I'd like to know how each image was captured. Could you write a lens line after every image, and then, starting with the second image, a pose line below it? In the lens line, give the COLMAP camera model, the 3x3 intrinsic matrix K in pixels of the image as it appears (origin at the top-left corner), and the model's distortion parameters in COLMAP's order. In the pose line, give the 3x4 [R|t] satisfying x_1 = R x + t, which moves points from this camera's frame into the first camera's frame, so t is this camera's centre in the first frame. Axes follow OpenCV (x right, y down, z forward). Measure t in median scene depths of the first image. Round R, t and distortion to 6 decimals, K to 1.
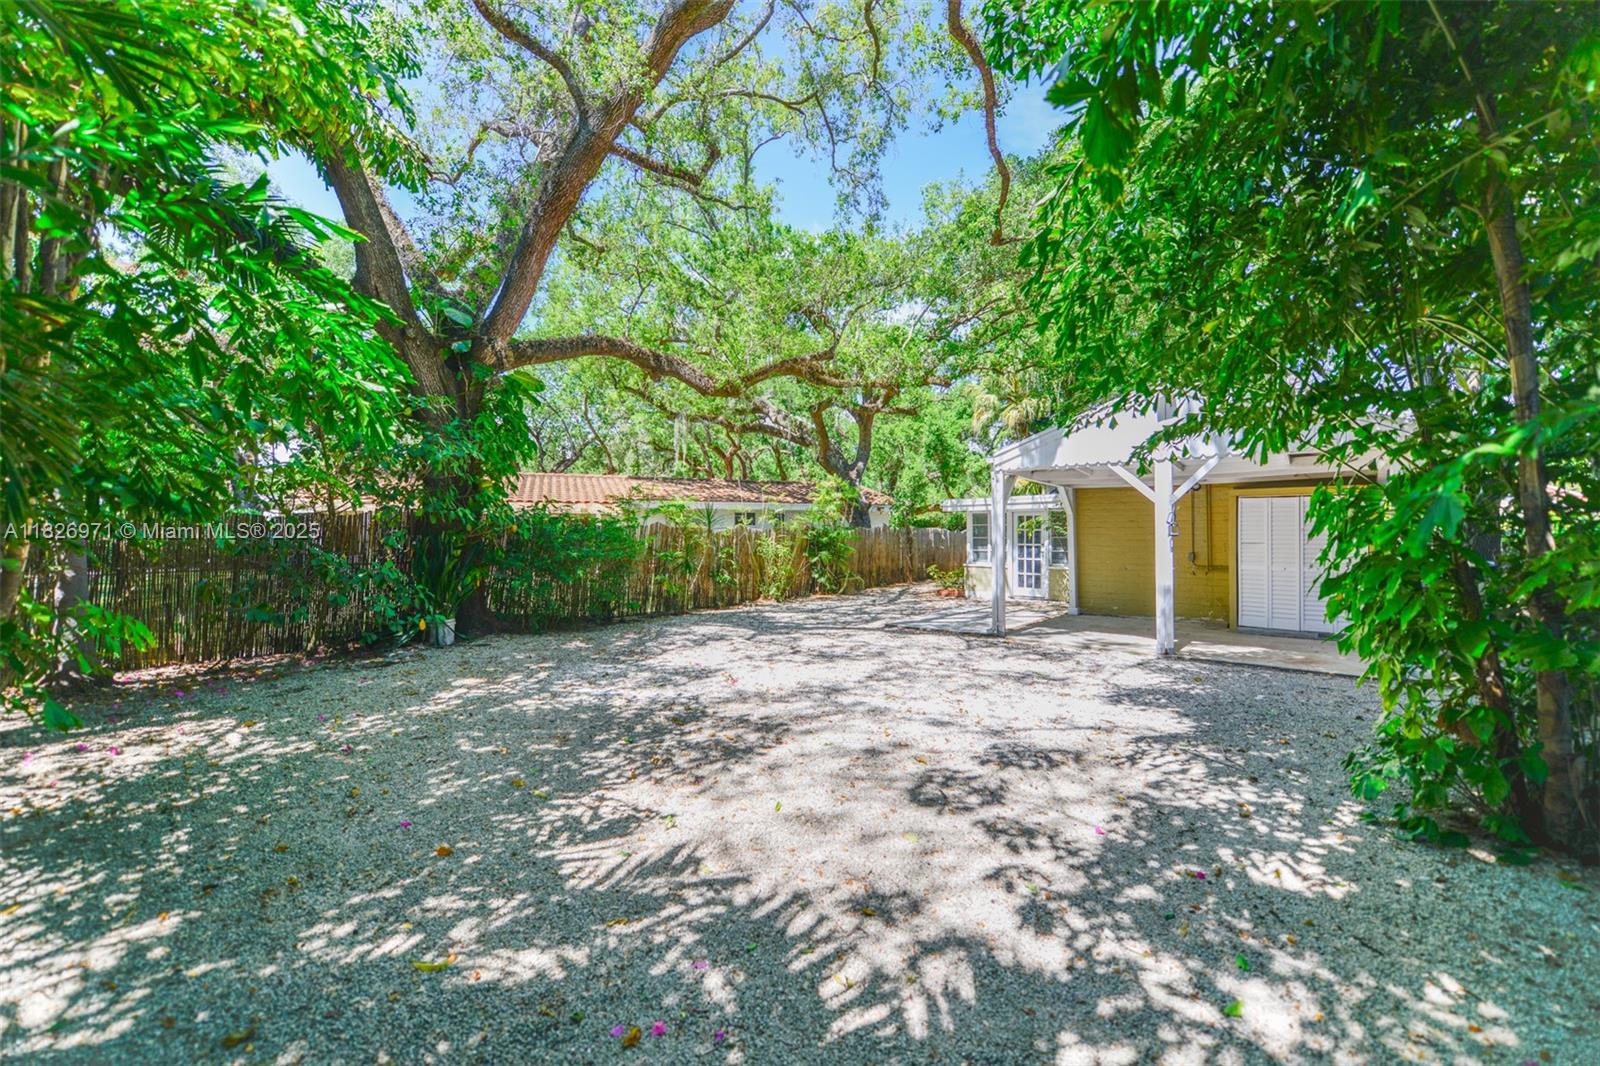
lens RADIAL K [[630.6, 0, 799.5], [0, 630.6, 532.0], [0, 0, 1]] dist [0.009104, -0.000215]
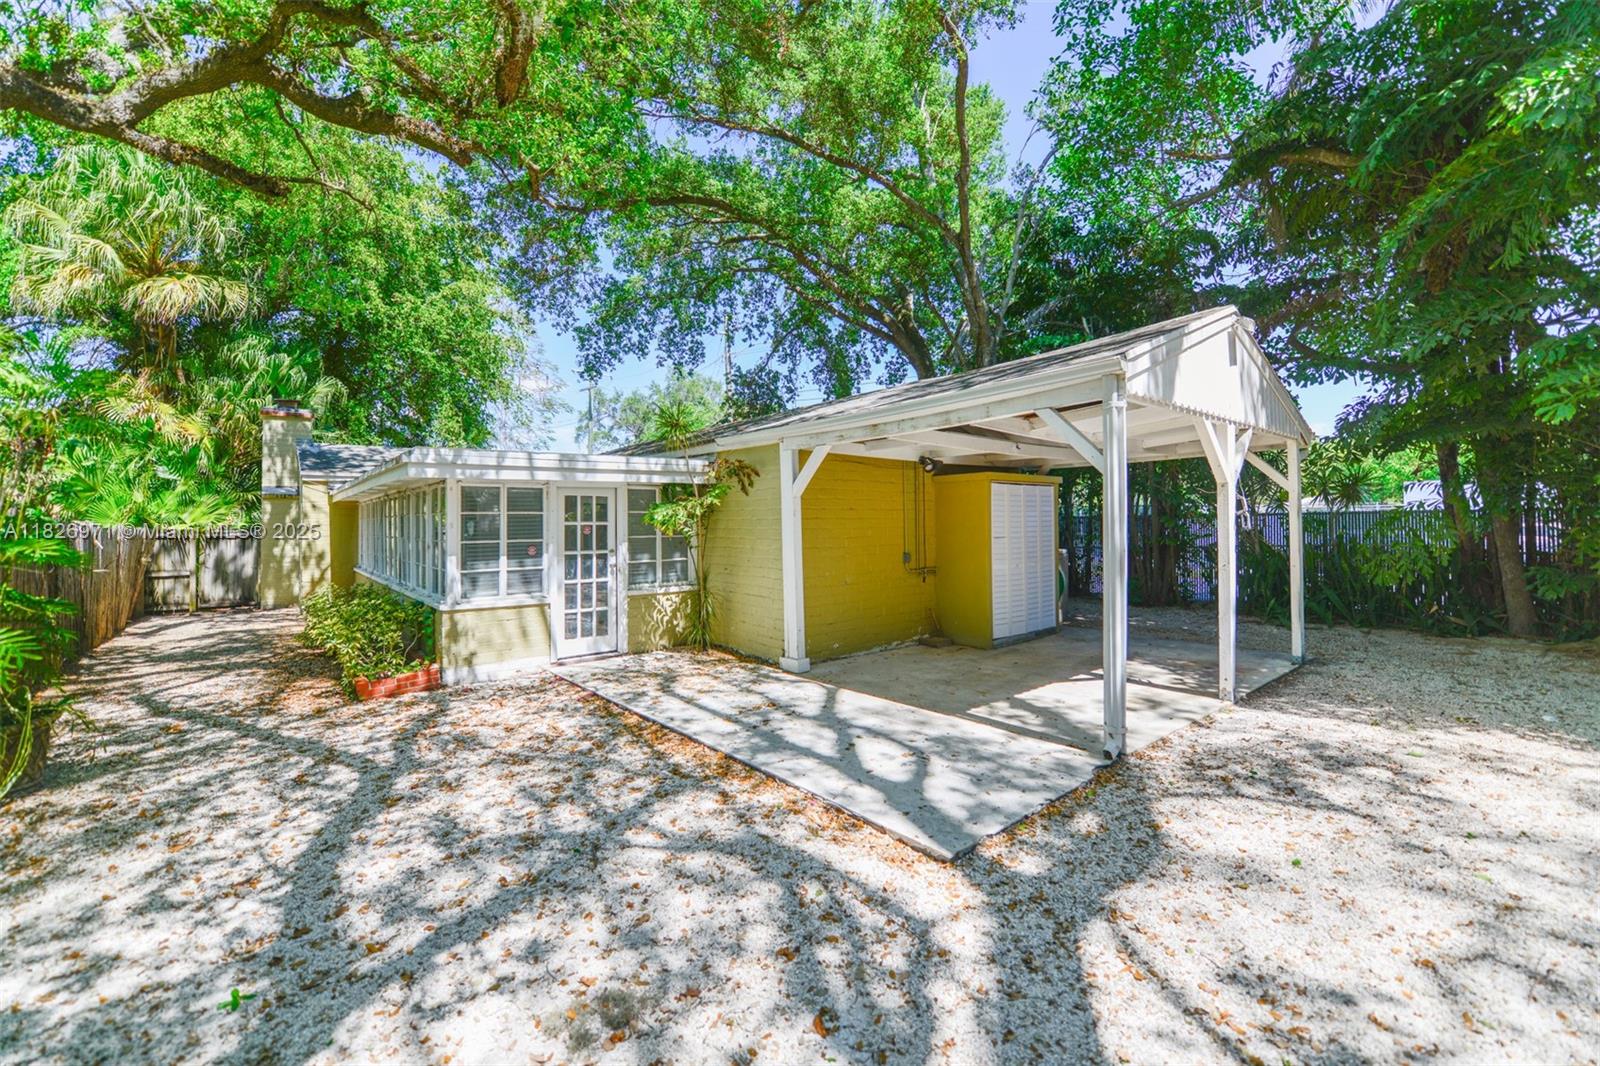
lens RADIAL K [[630.6, 0, 769.0], [0, 630.6, 519.5], [0, 0, 1]] dist [0.009104, -0.000215]
pose [[0.196168, 0.006112, 0.980551, -0.111808], [0.004858, 0.999962, -0.007205, -0.002412], [-0.980558, 0.006177, 0.196131, 0.762272]]
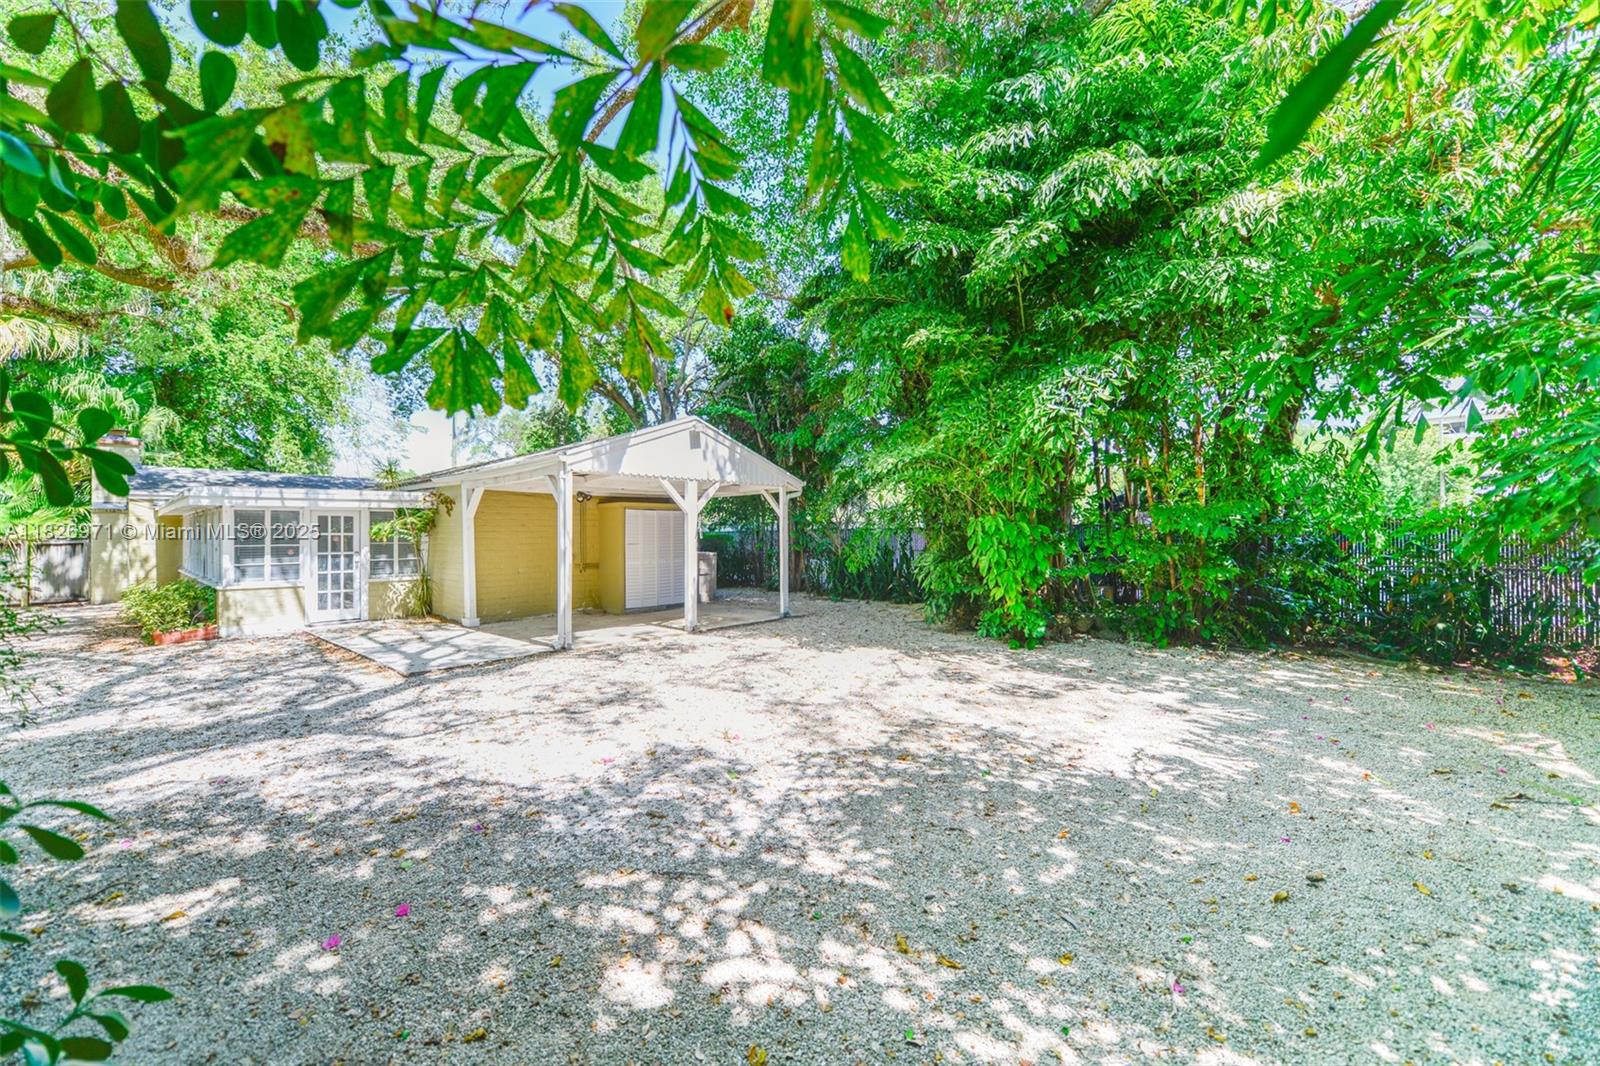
lens RADIAL K [[630.6, 0, 791.5], [0, 630.6, 530.9], [0, 0, 1]] dist [0.009104, -0.000215]
pose [[0.048703, 0.006750, 0.998790, -0.389471], [0.001248, 0.999976, -0.006819, -0.001406], [-0.998813, 0.001579, 0.048694, 0.408495]]
